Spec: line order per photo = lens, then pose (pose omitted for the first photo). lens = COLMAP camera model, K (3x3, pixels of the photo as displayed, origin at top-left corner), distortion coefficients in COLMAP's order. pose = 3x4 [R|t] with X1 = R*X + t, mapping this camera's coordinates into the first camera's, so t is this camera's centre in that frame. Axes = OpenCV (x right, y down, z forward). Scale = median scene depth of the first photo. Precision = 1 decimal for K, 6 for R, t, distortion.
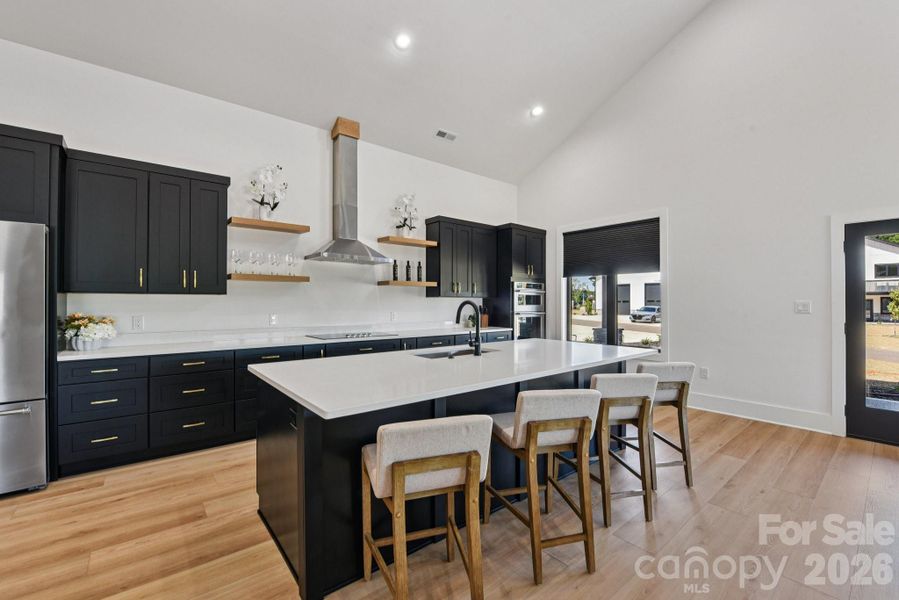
lens RADIAL K [[378.0, 0, 446.2], [0, 378.0, 302.1], [0, 0, 1]] dist [-0.011880, -0.000681]
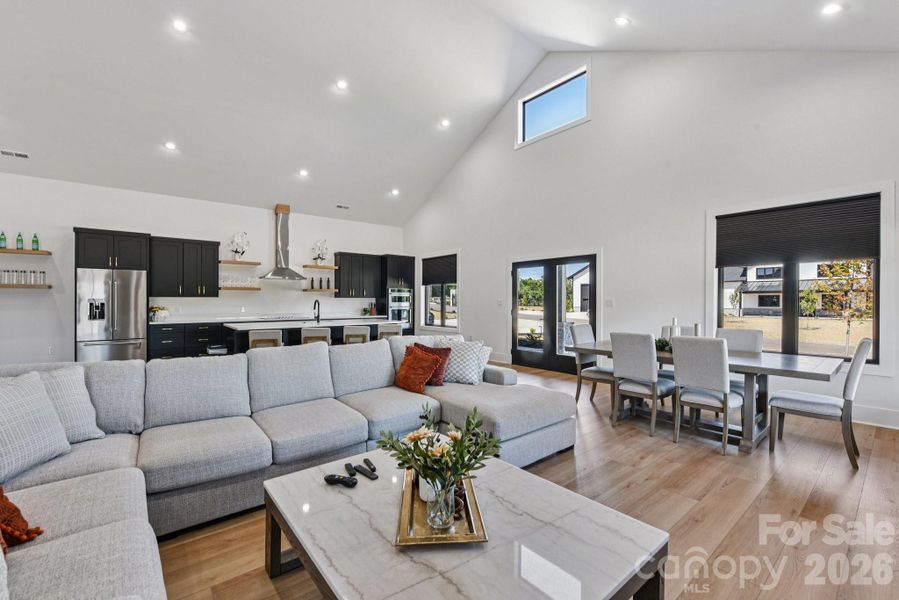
lens RADIAL K [[378.0, 0, 450.5], [0, 378.0, 301.7], [0, 0, 1]] dist [-0.011880, -0.000681]
pose [[0.999966, -0.001347, -0.008154, 0.759048], [0.001379, 0.999991, 0.003959, -0.001256], [0.008149, -0.003970, 0.999959, -1.137390]]
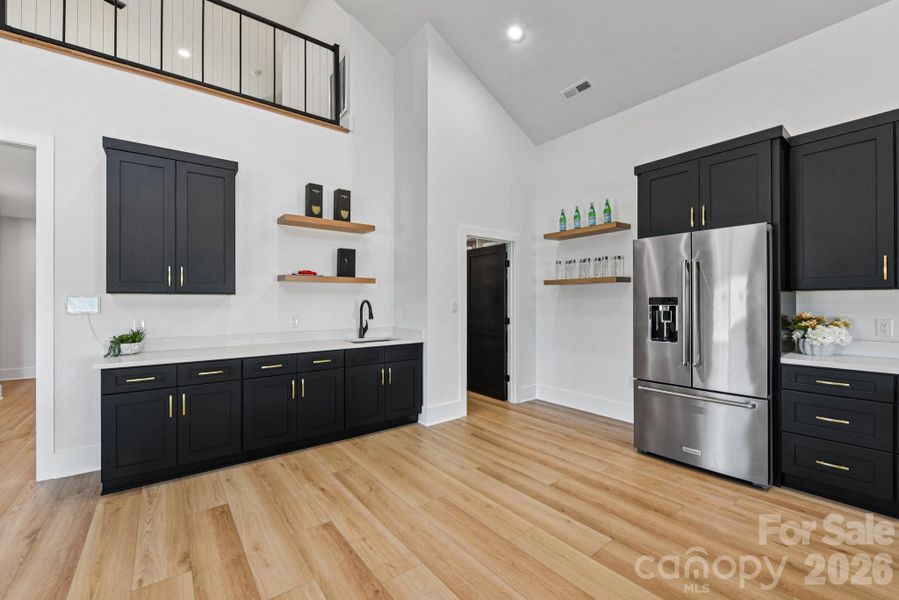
lens RADIAL K [[378.0, 0, 447.6], [0, 378.0, 302.1], [0, 0, 1]] dist [-0.011880, -0.000681]
pose [[-0.029812, -0.003909, -0.999548, -0.044579], [0.010006, 0.999941, -0.004209, -0.001576], [0.999505, -0.010127, -0.029771, 0.132853]]
